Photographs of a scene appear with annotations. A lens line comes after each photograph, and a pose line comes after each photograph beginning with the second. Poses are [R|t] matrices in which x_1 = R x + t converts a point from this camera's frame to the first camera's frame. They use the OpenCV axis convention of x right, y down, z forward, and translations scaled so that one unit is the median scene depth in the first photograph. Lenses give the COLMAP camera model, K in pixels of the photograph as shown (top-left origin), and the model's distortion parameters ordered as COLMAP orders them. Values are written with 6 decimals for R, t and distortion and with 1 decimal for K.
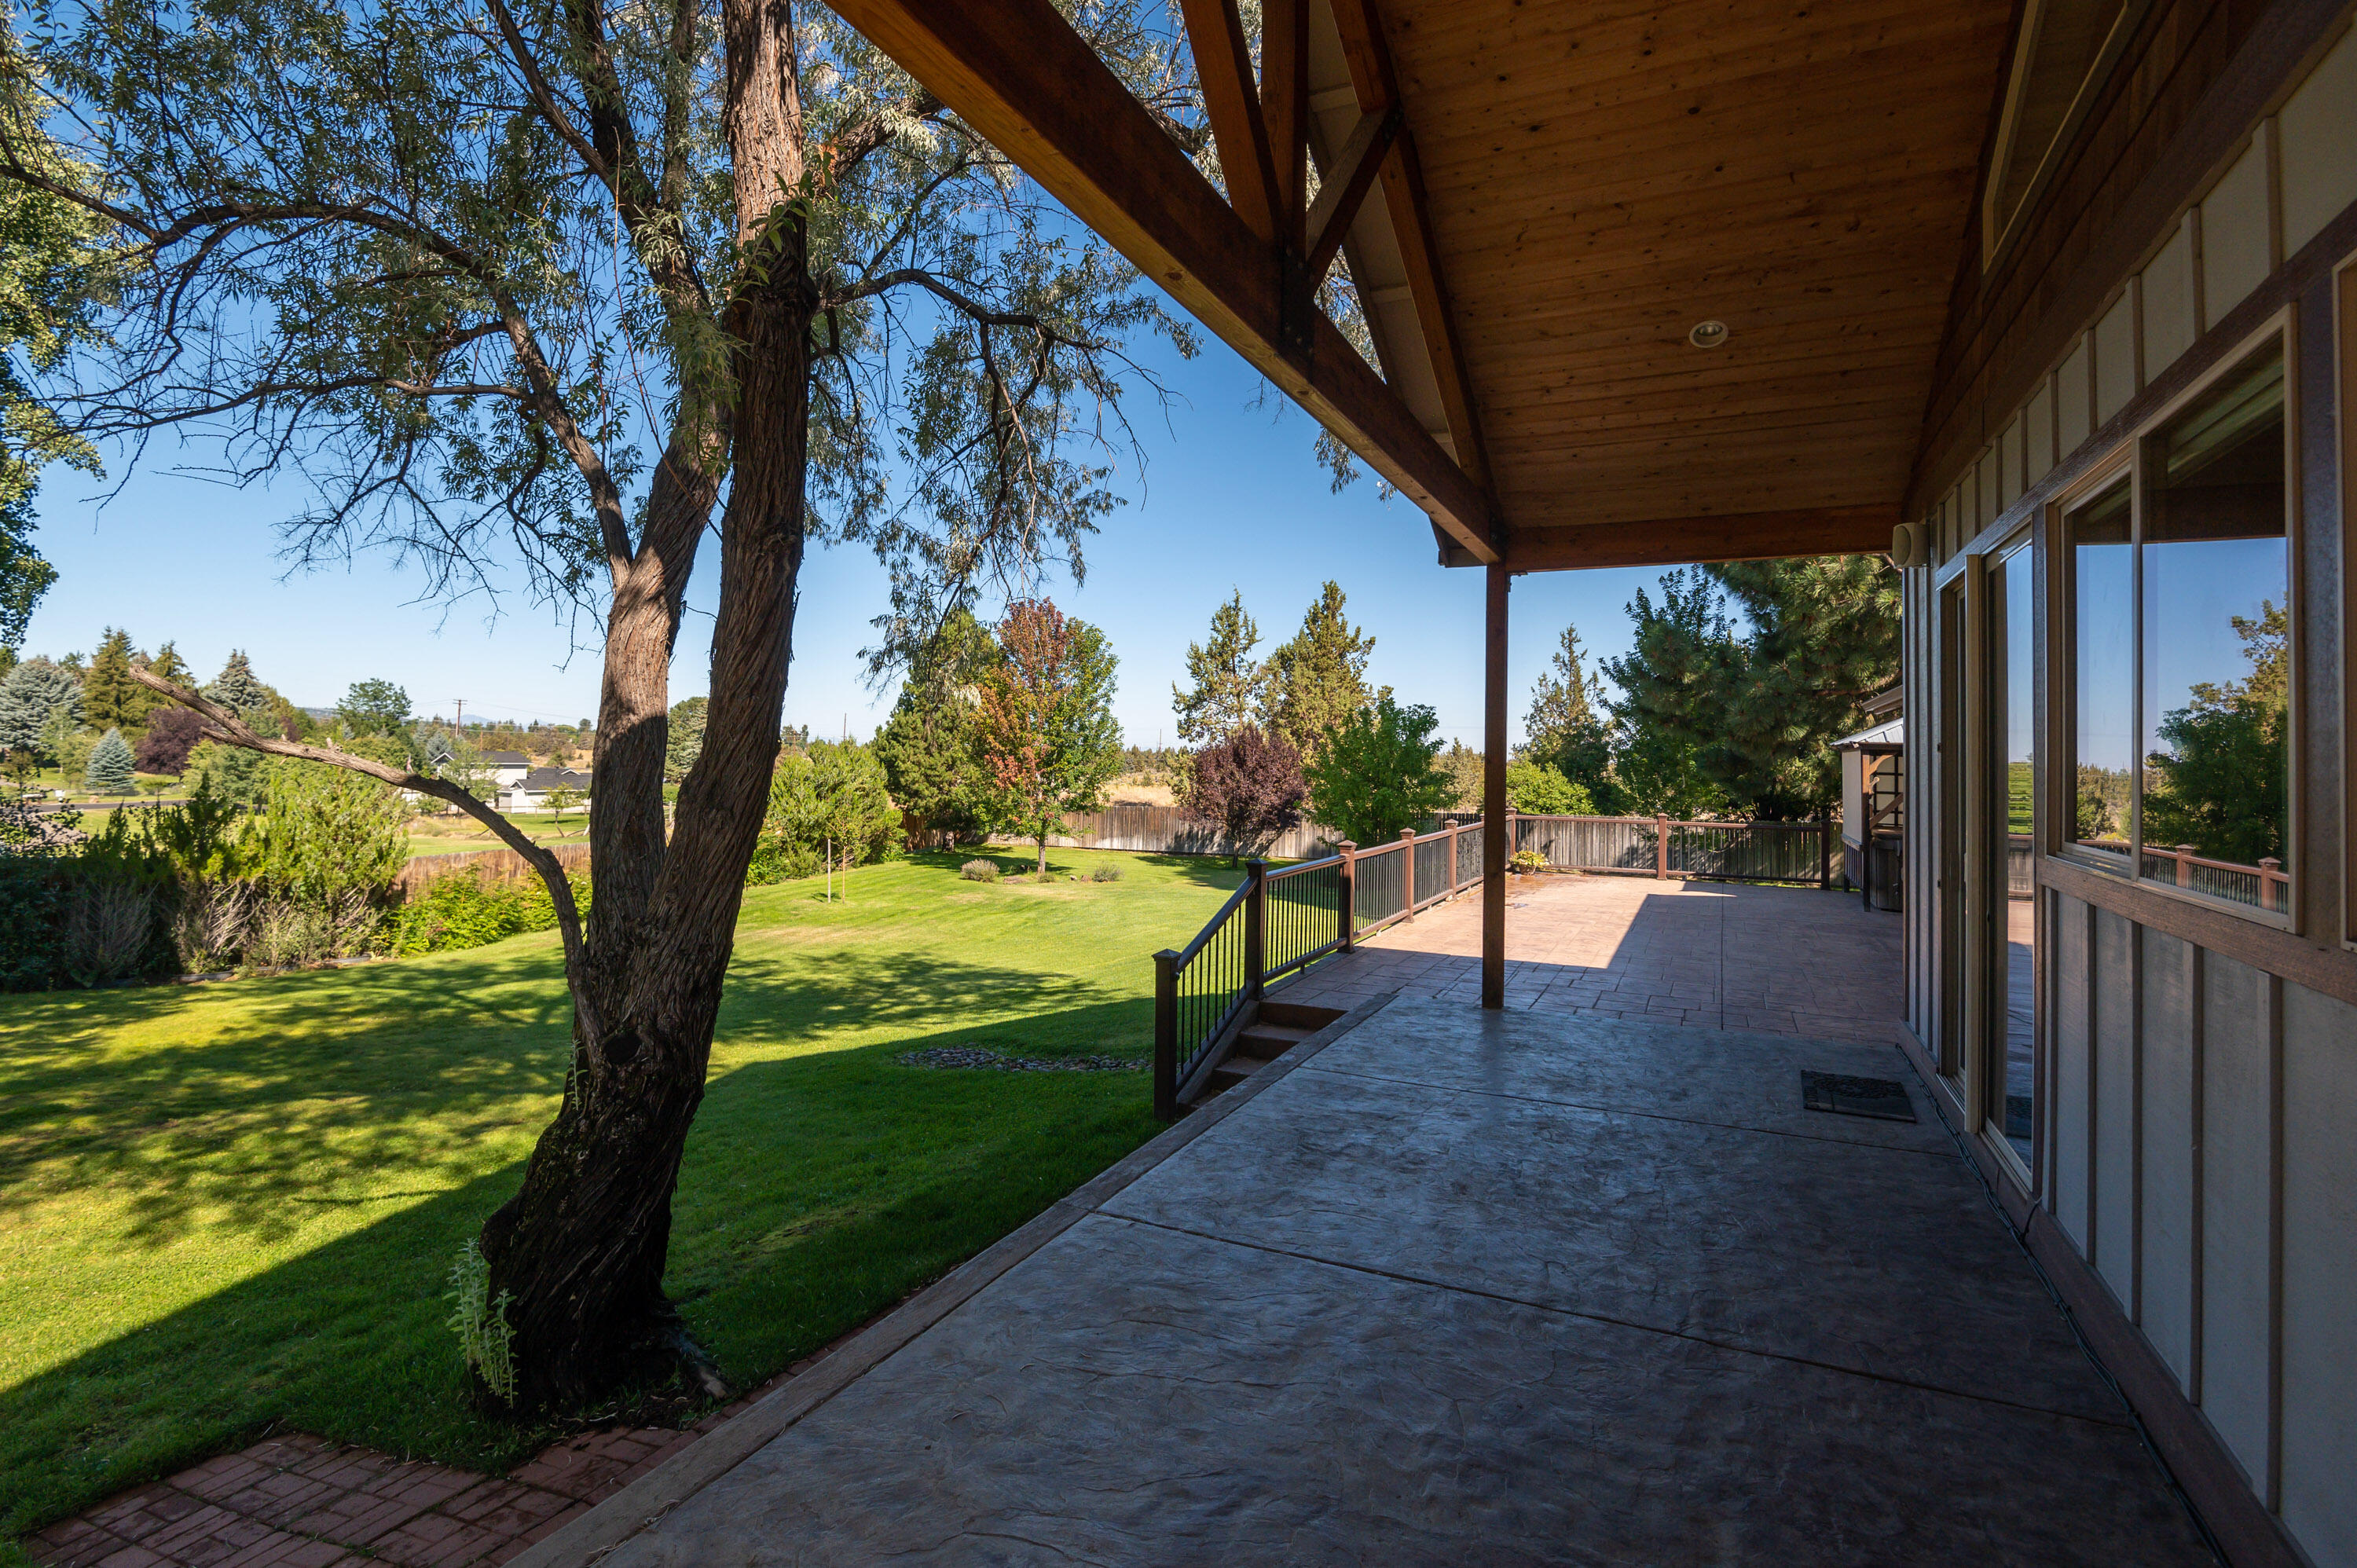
lens RADIAL K [[1161.6, 0, 1158.9], [0, 1161.6, 718.2], [0, 0, 1]] dist [-0.014110, -0.003394]
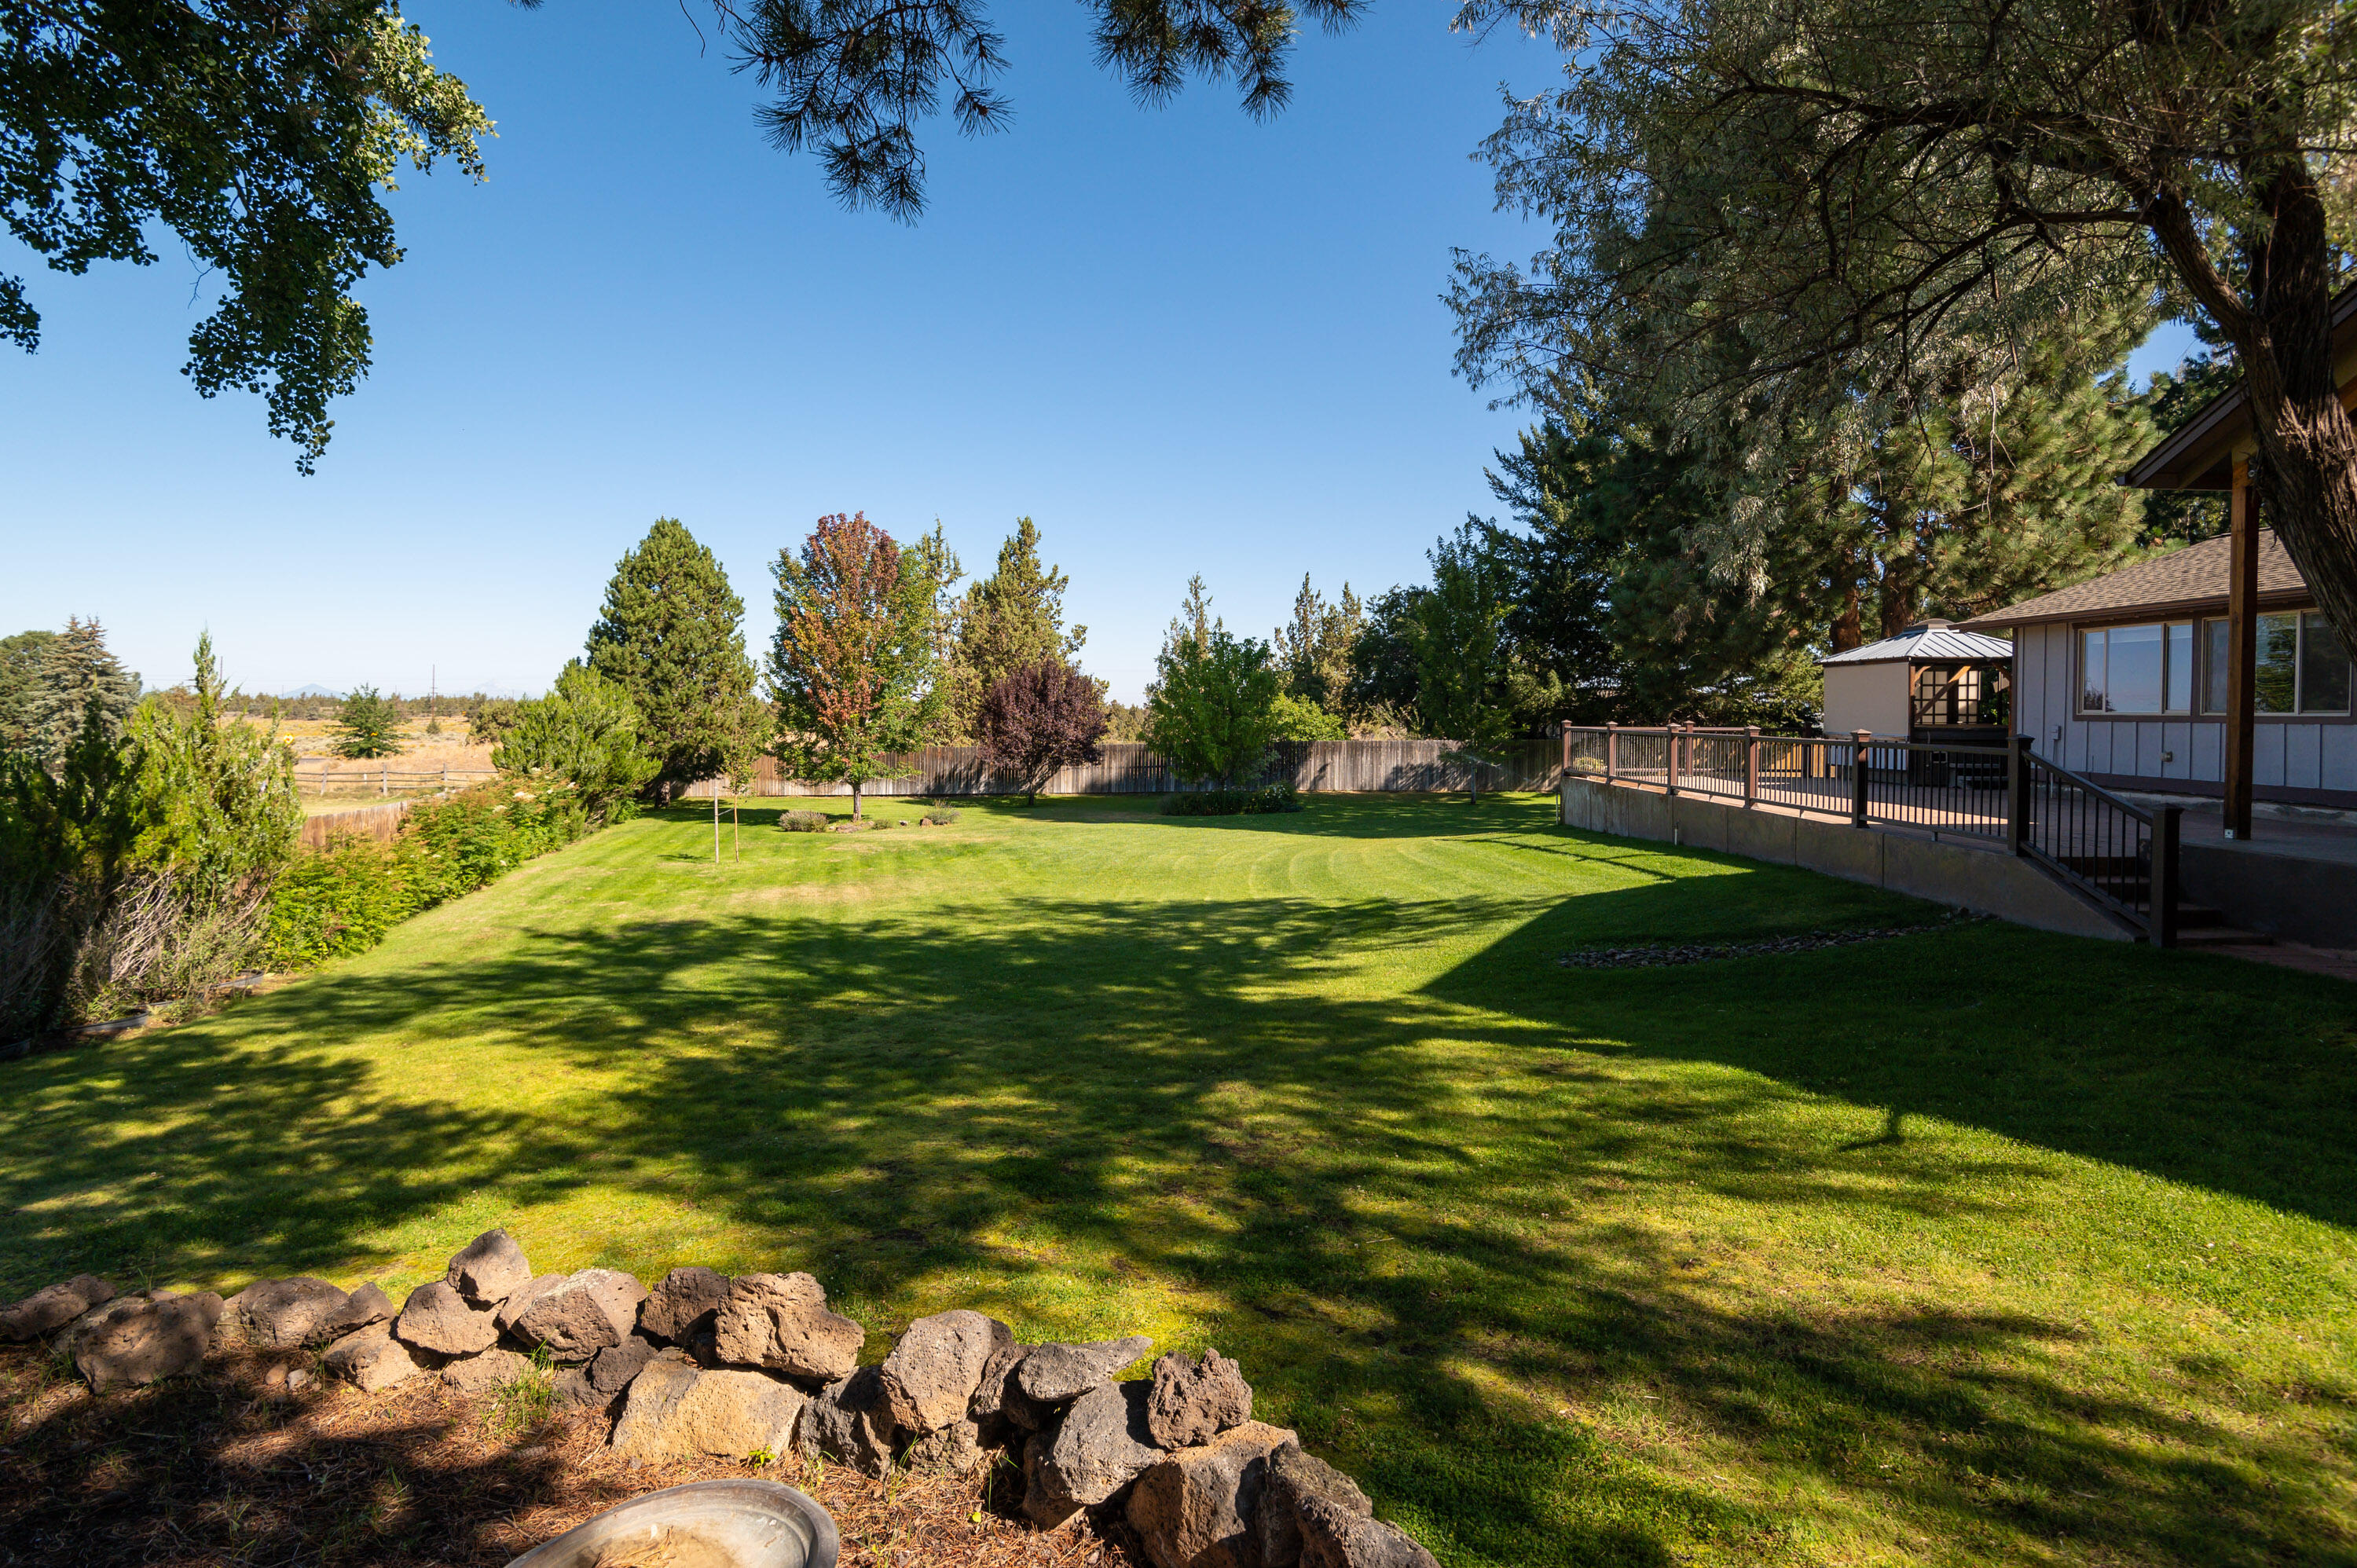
lens RADIAL K [[1161.6, 0, 1106.4], [0, 1161.6, 712.0], [0, 0, 1]] dist [-0.014110, -0.003394]
pose [[0.897470, -0.012845, 0.440888, -0.280837], [-0.003423, 0.999343, 0.036083, 0.014255], [-0.441062, -0.033892, 0.896837, 0.090070]]
